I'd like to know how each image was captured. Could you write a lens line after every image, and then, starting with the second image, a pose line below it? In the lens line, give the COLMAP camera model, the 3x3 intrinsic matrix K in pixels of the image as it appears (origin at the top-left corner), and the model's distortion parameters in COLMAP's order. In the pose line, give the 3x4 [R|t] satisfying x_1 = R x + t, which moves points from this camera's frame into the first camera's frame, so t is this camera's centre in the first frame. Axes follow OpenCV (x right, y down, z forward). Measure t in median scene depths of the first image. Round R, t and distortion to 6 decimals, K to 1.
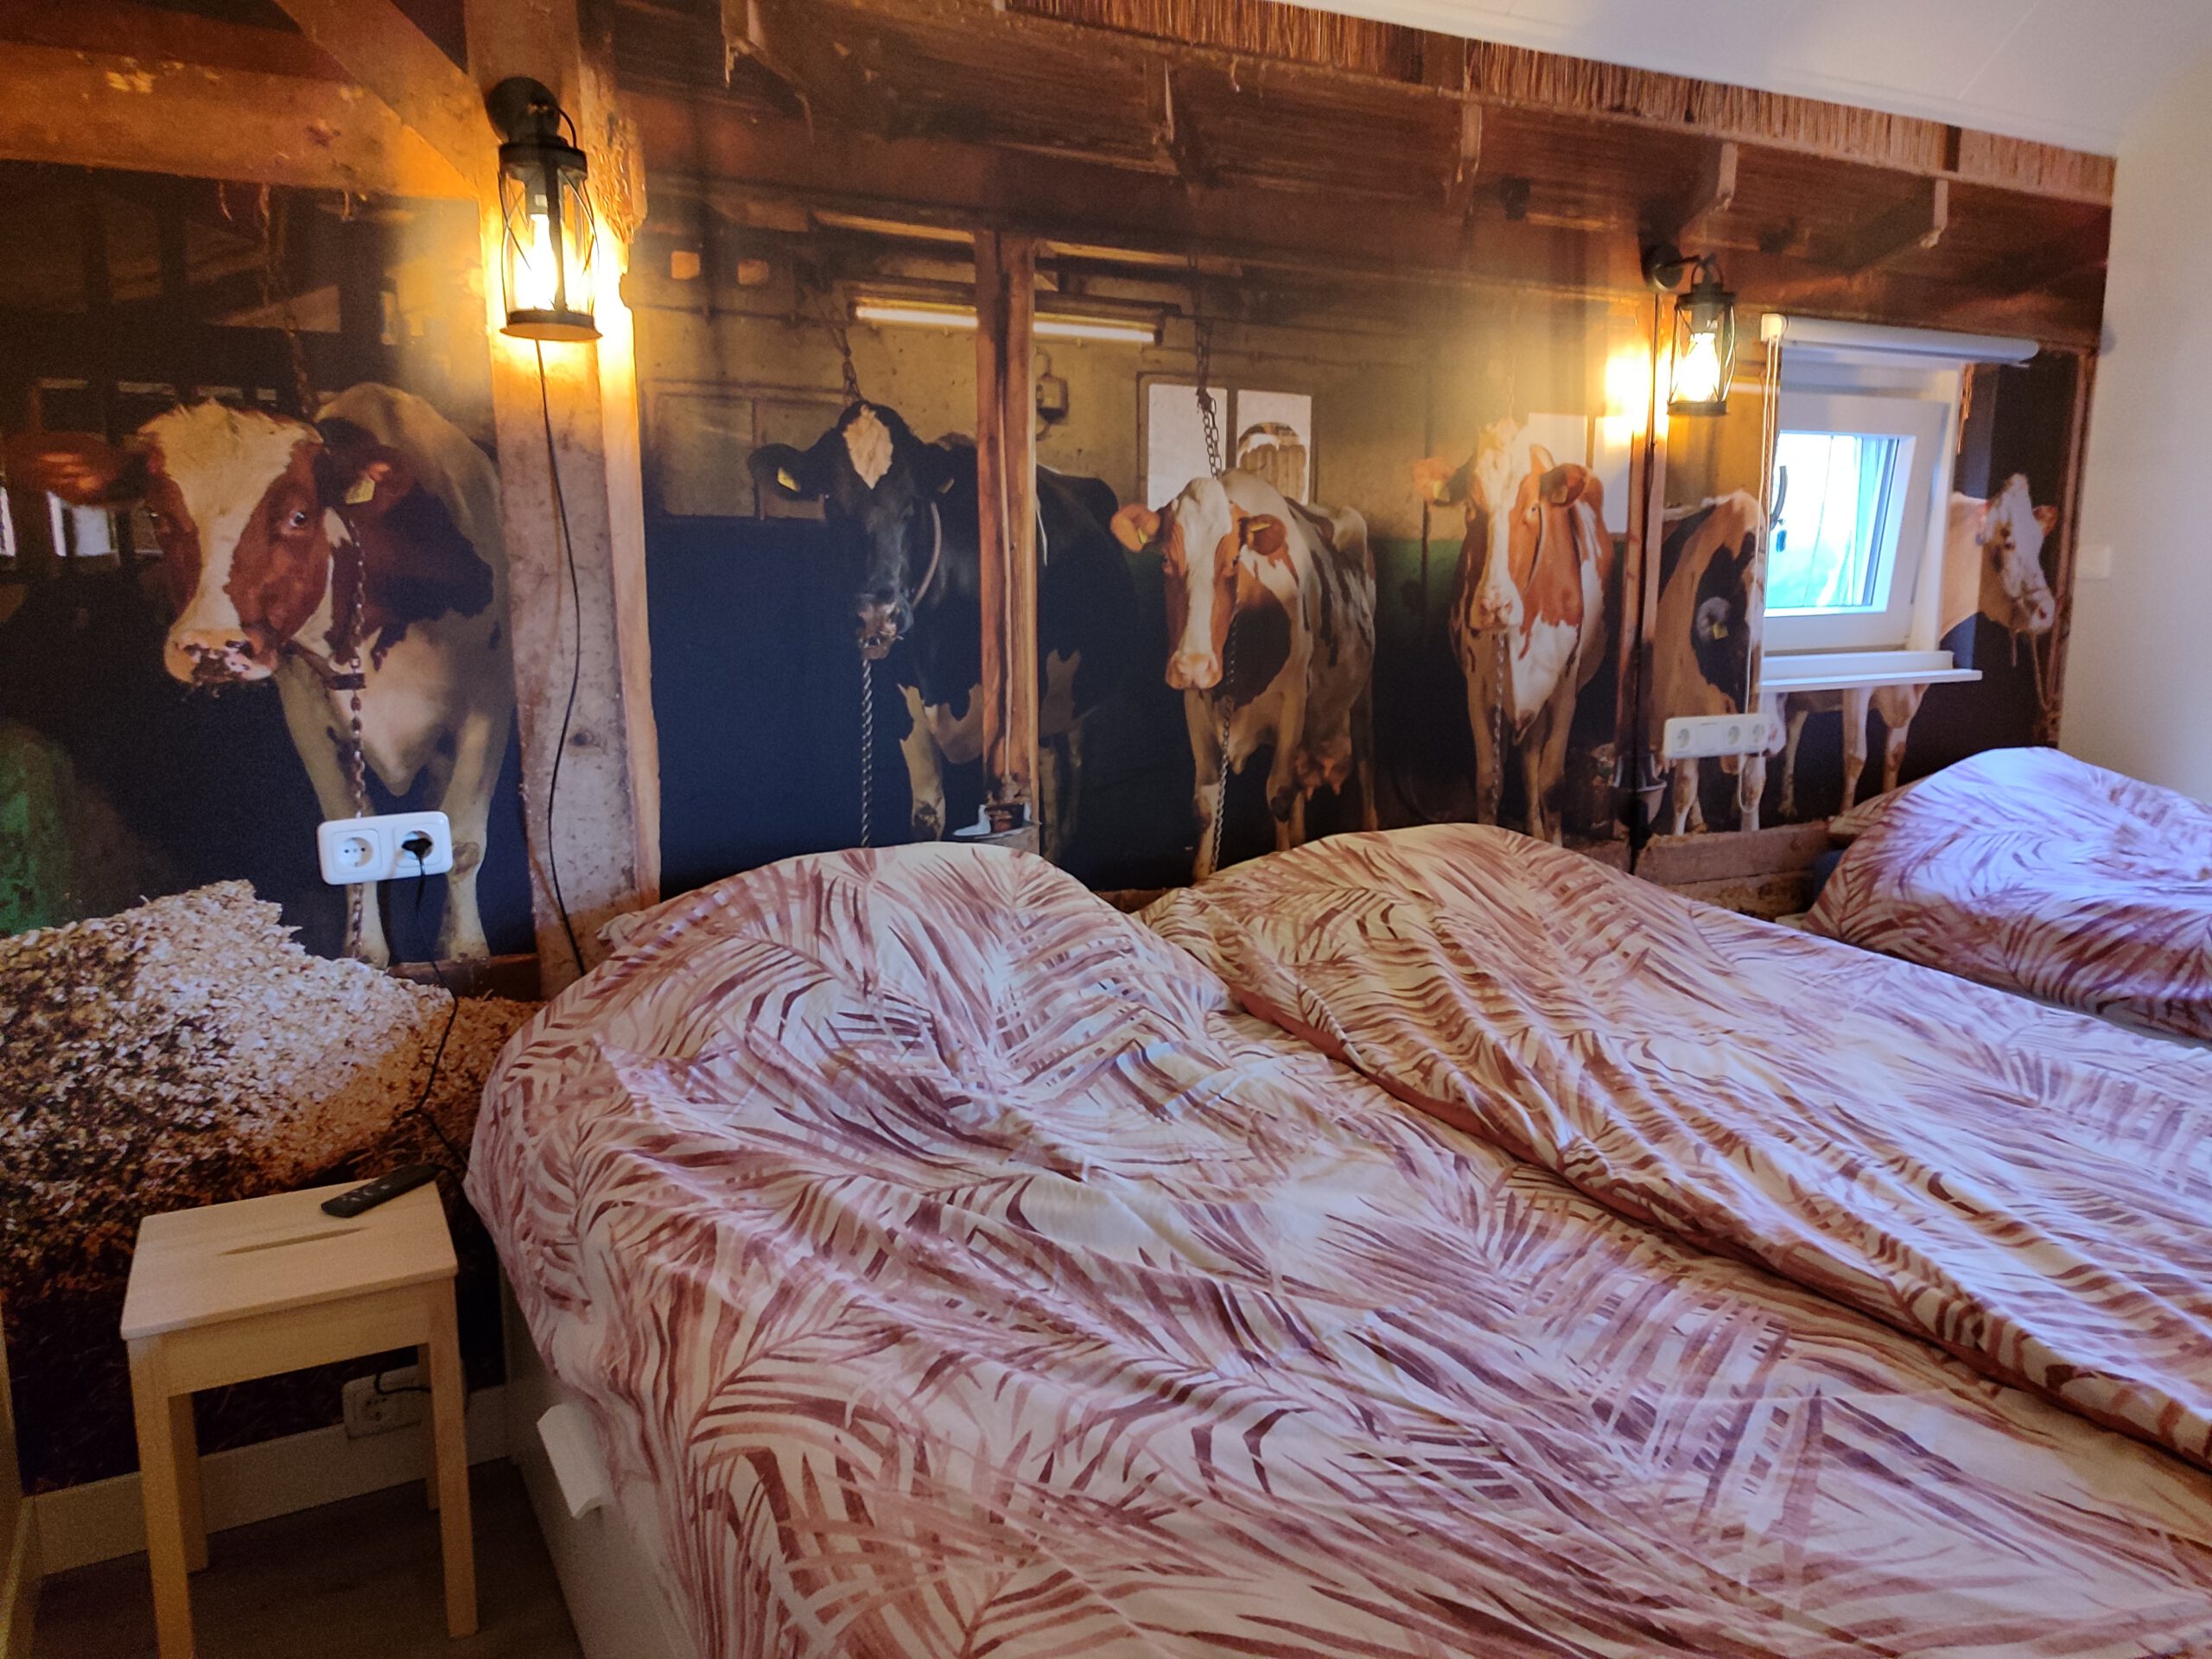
lens RADIAL K [[1577.4, 0, 1106.0], [0, 1577.4, 829.5], [0, 0, 1]] dist [0.019070, -0.007094]
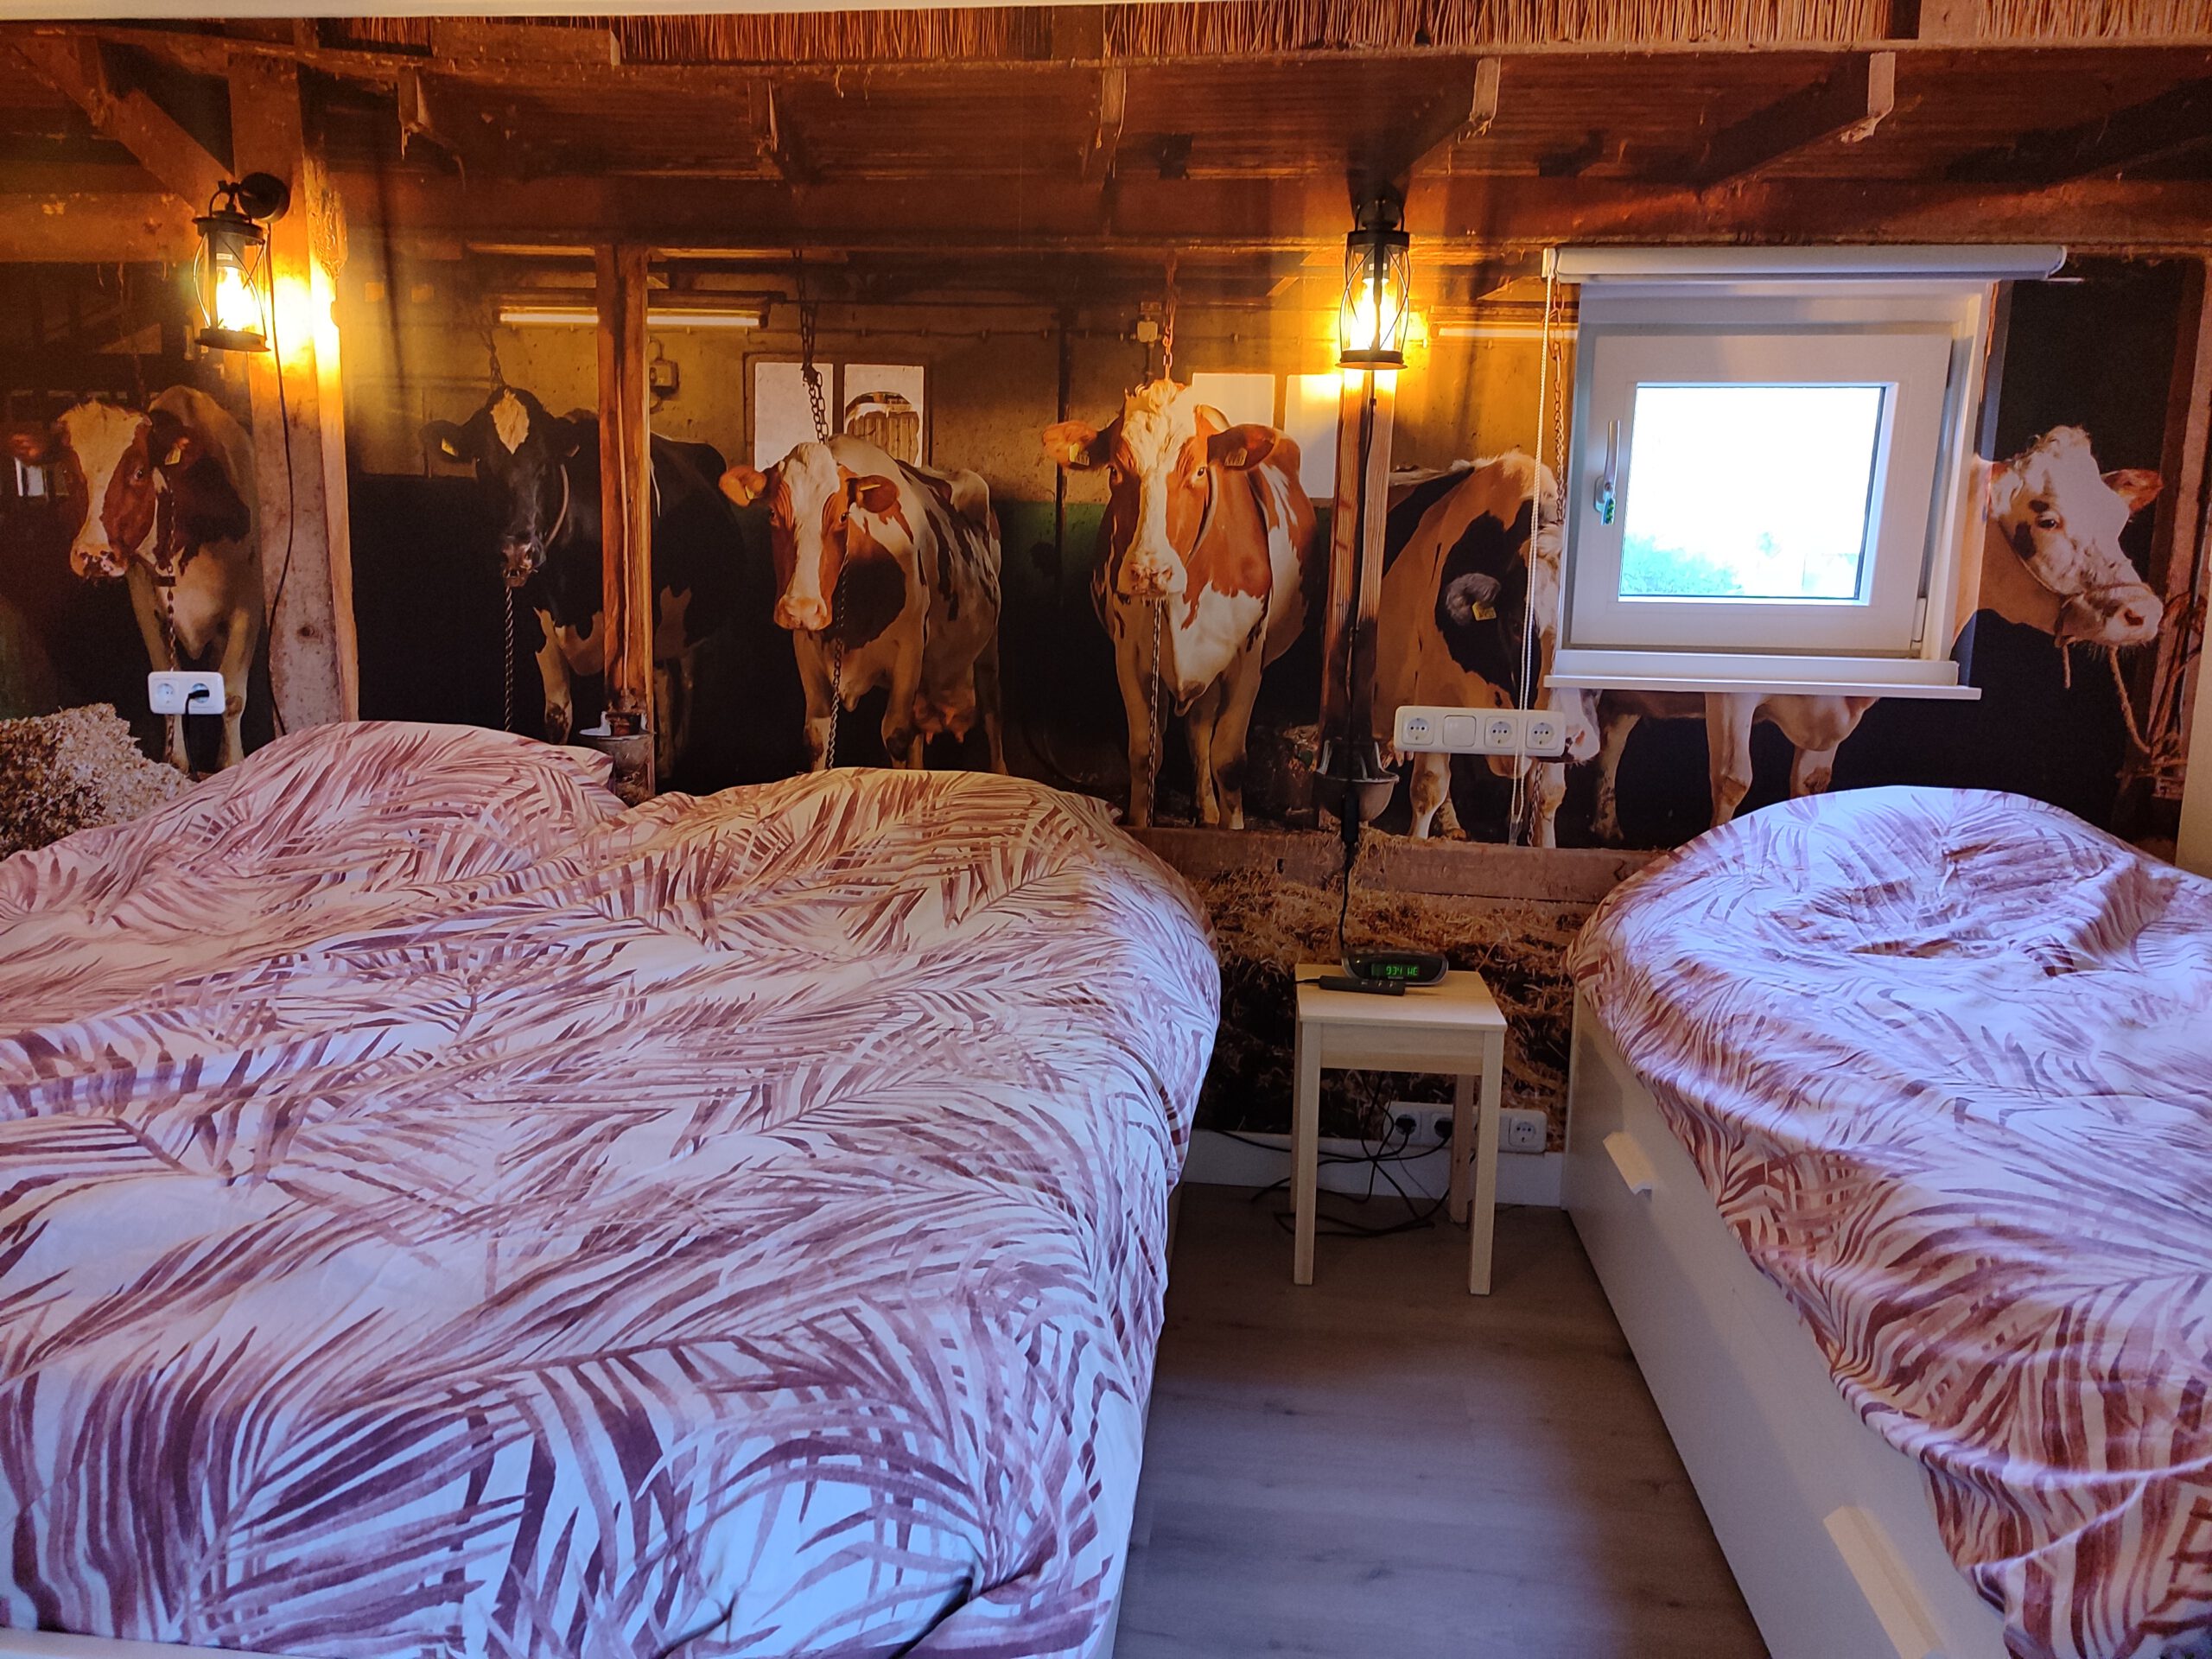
lens RADIAL K [[1577.4, 0, 1106.0], [0, 1577.4, 829.5], [0, 0, 1]] dist [0.019070, -0.007094]
pose [[0.816656, 0.112503, -0.566053, 0.934150], [-0.120809, 0.992410, 0.022947, 0.000025], [0.564338, 0.049644, 0.824049, 0.208380]]
